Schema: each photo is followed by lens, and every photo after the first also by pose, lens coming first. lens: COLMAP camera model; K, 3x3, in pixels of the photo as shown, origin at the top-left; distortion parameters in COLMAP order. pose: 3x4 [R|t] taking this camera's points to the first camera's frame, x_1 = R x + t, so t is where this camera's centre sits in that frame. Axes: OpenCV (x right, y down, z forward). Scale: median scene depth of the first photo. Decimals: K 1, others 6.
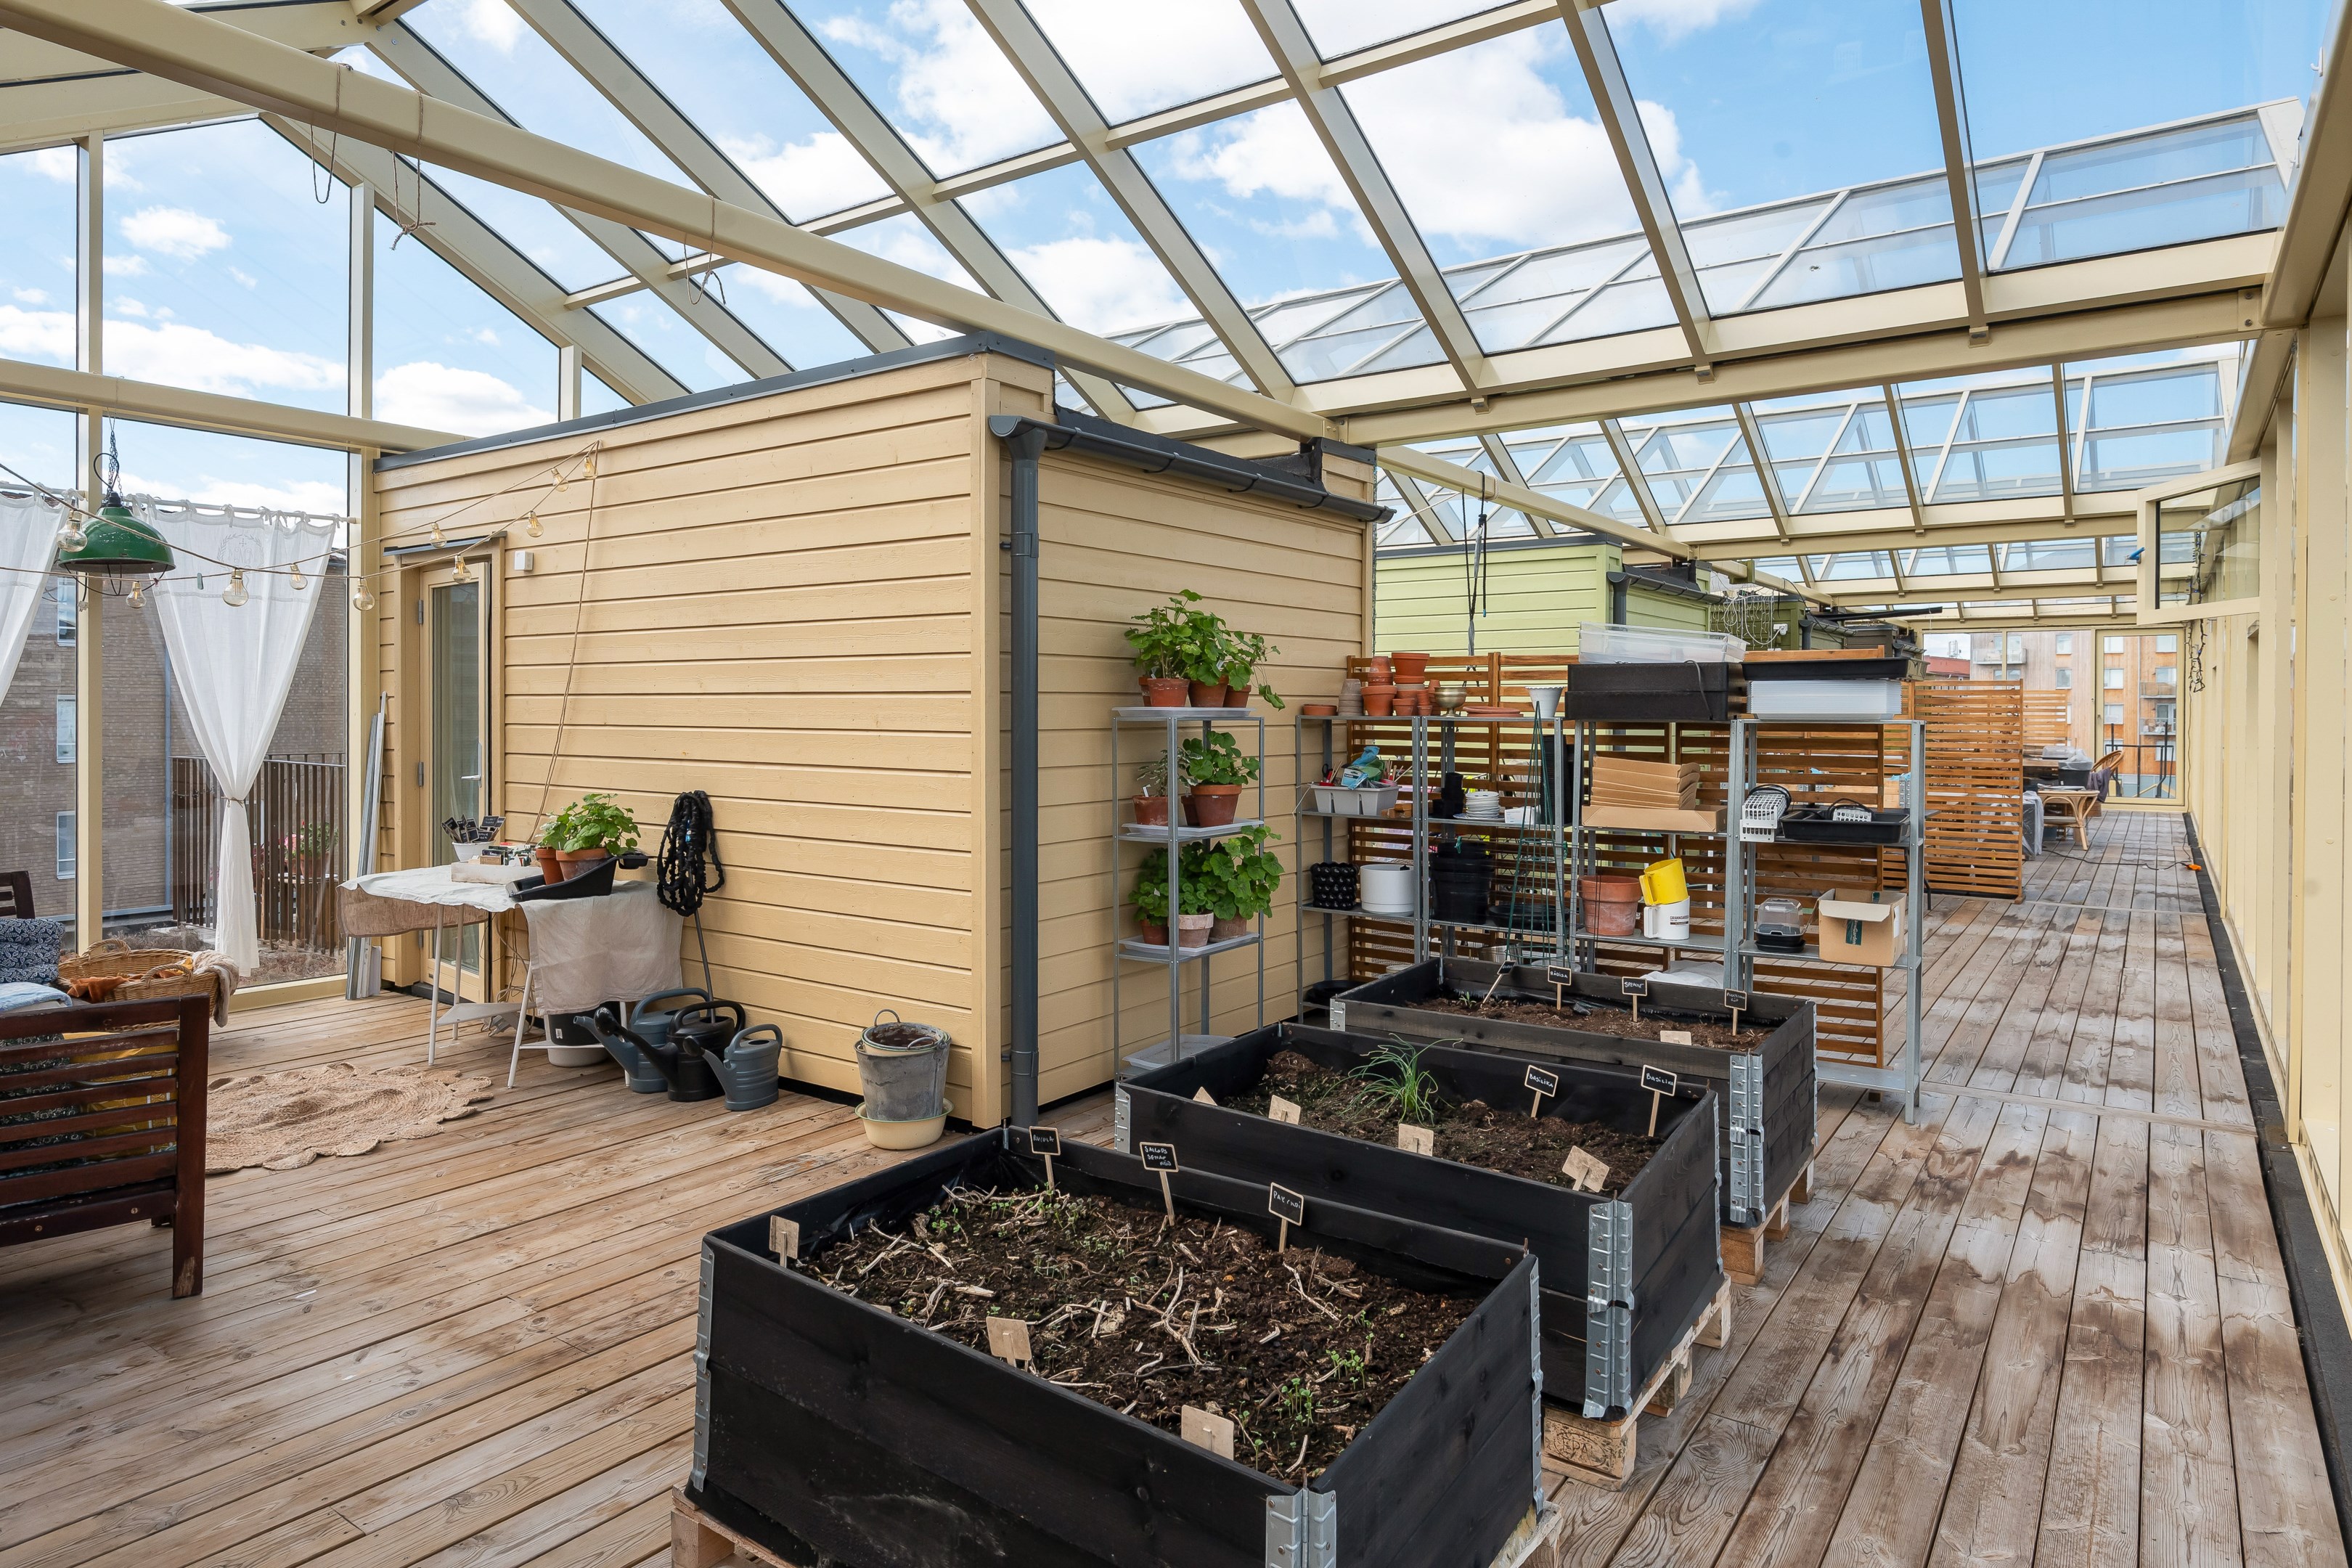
lens RADIAL K [[1384.9, 0, 1178.7], [0, 1384.9, 712.0], [0, 0, 1]] dist [-0.000690, -0.000205]
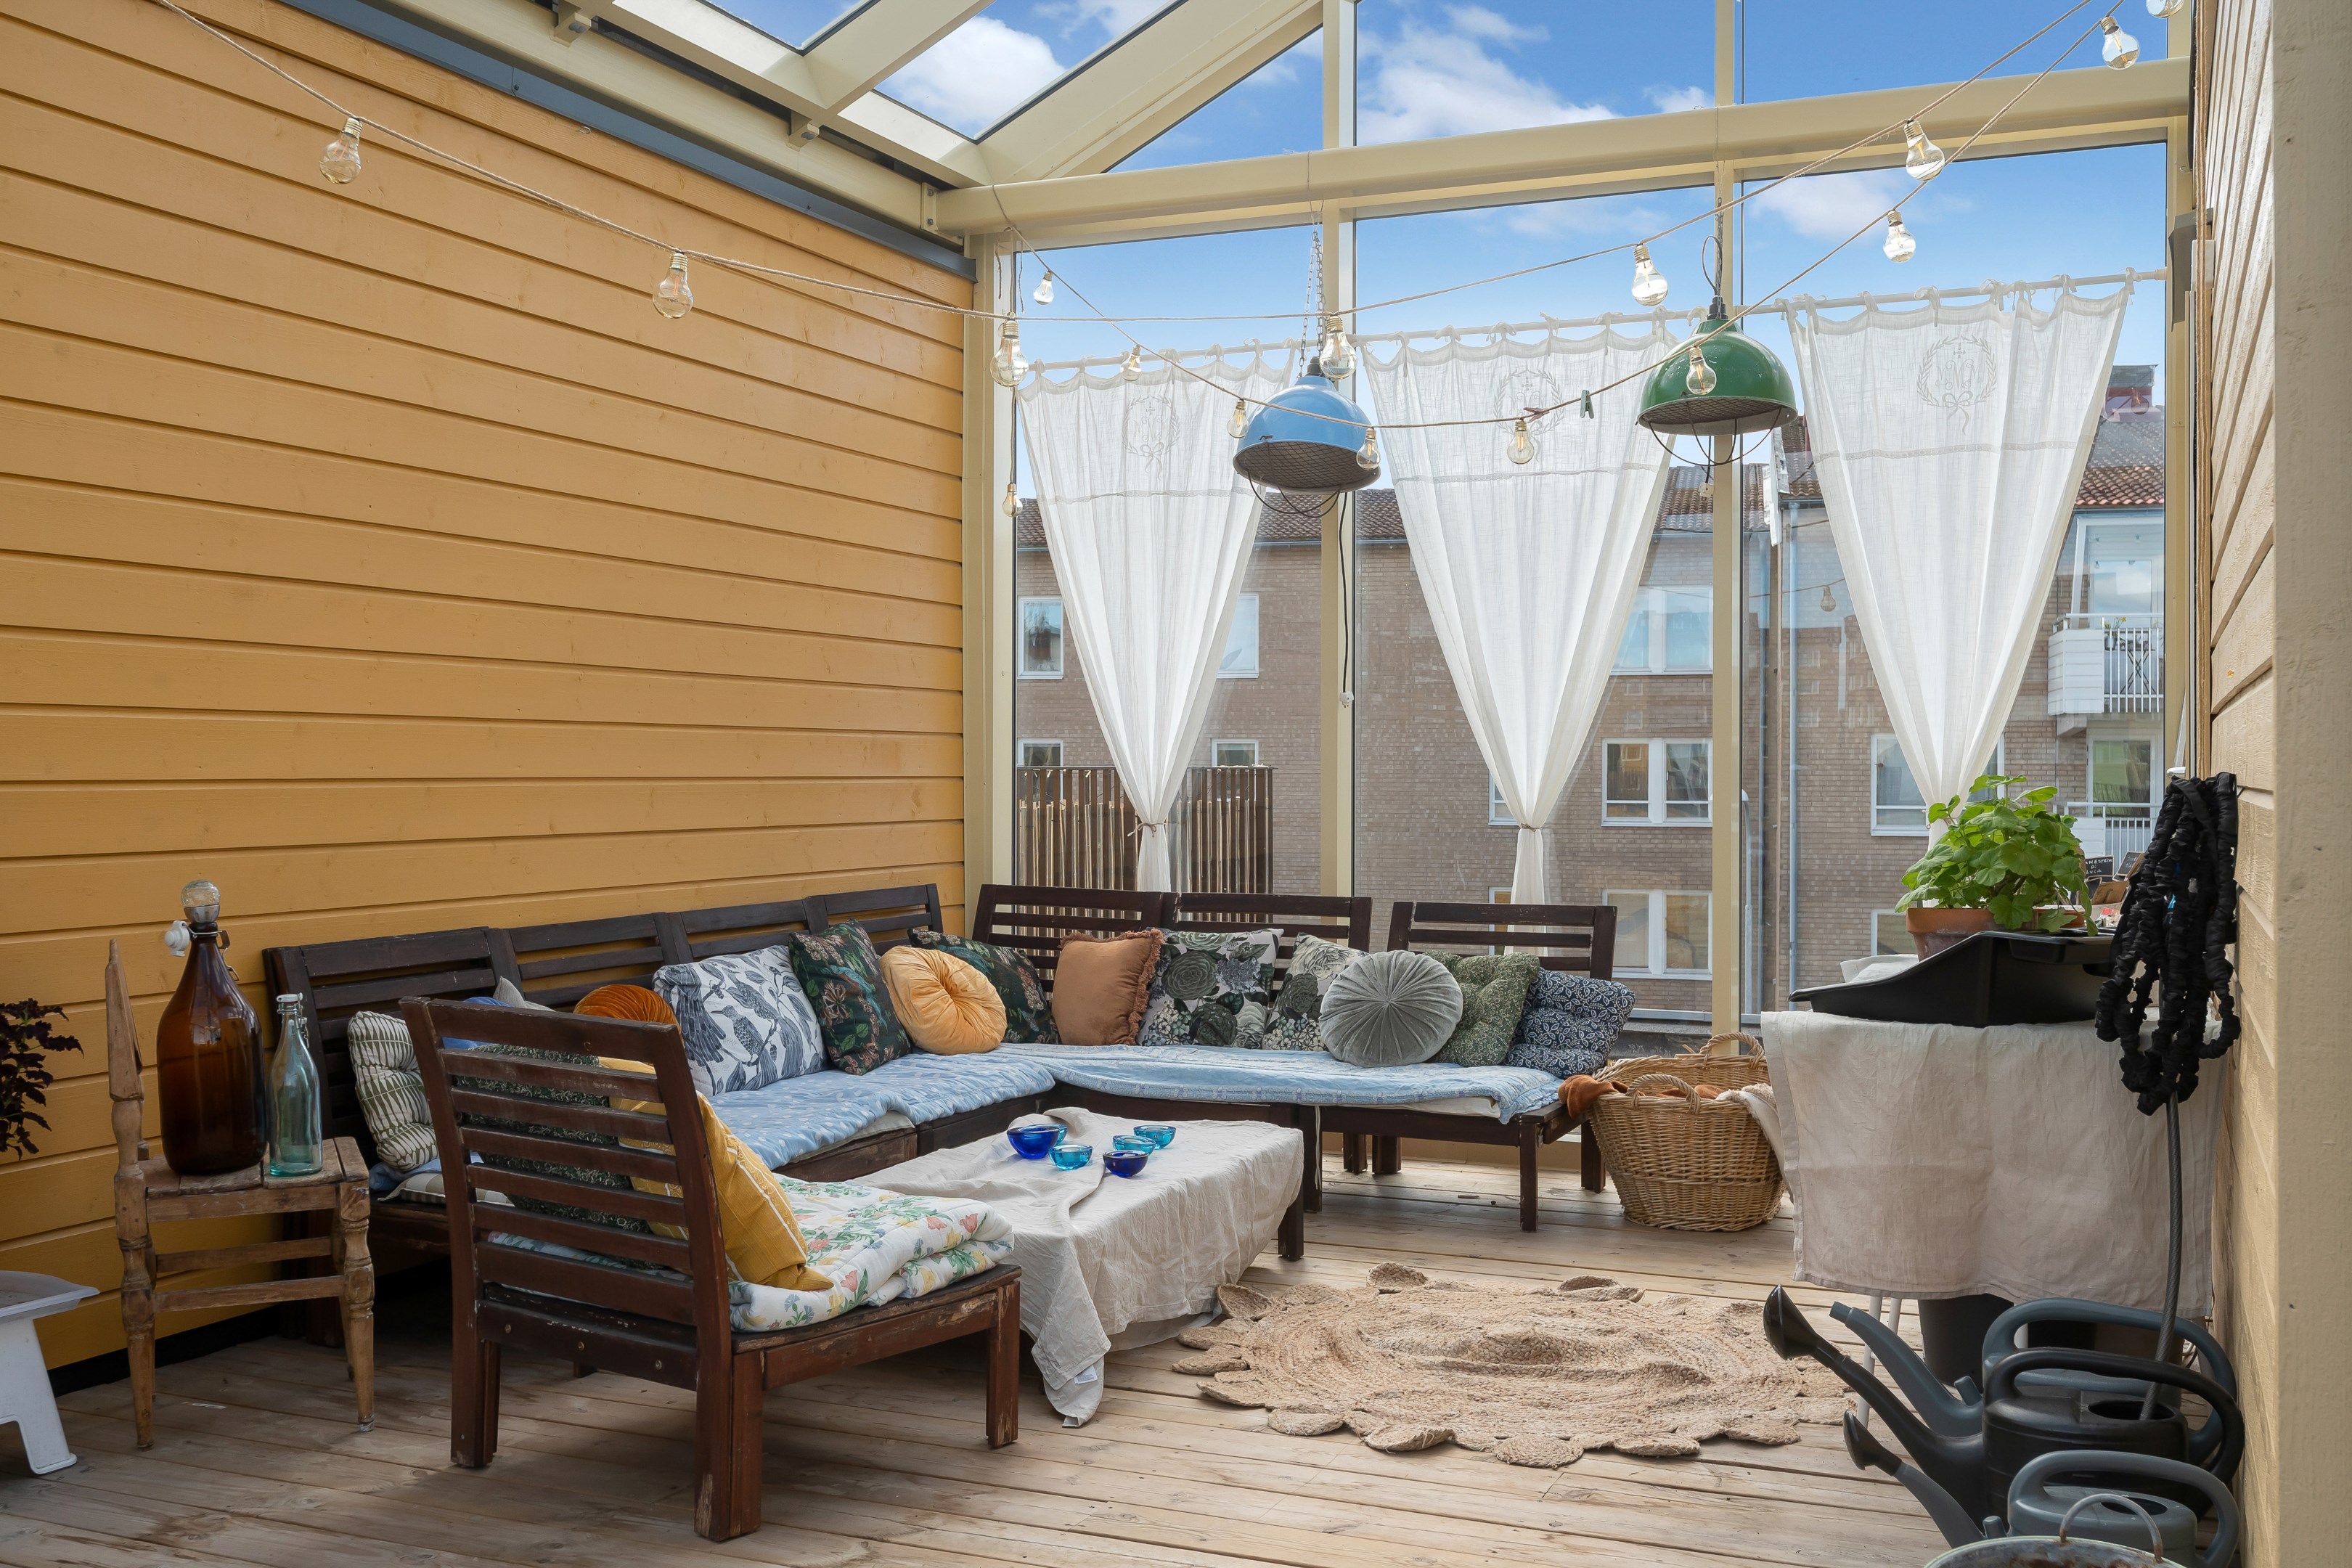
lens RADIAL K [[2281.3, 0, 1176.0], [0, 2281.3, 784.0], [0, 0, 1]] dist [-0.003926, -0.000824]
pose [[0.218373, 0.003775, -0.975858, 0.164326], [-0.003984, 0.999988, 0.002977, 0.056070], [0.975857, 0.003238, 0.218385, 0.575948]]
